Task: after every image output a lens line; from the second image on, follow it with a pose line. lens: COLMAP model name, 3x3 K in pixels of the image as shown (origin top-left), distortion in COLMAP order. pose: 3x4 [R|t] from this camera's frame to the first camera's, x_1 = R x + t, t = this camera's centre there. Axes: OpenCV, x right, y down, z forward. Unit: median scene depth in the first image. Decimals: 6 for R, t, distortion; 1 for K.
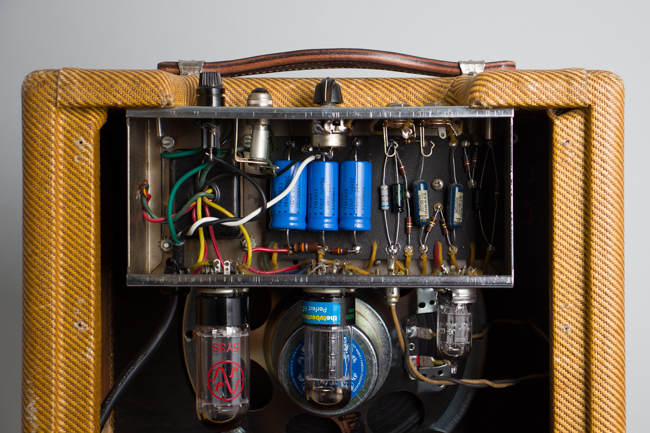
lens RADIAL K [[1410.8, 0, 327.1], [0, 1410.8, 217.3], [0, 0, 1]] dist [0.010741, 0.000000]
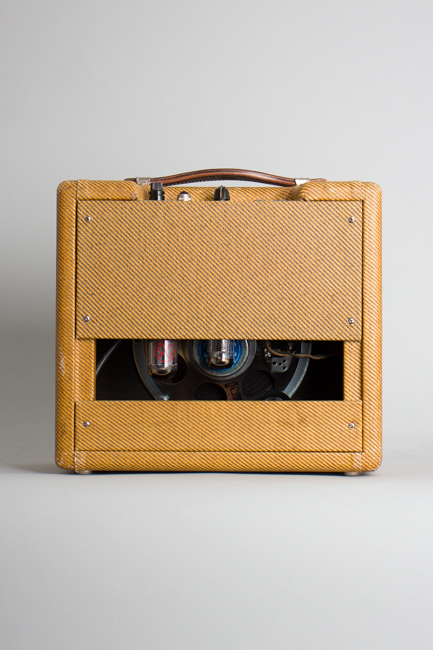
lens RADIAL K [[1242.5, 0, 215.8], [0, 1242.5, 324.4], [0, 0, 1]] dist [-0.197920, 0.000000]
pose [[0.999916, 0.002873, 0.012648, -0.025836], [-0.002806, 0.999982, -0.005328, 0.085739], [-0.012663, 0.005292, 0.999906, -0.576520]]
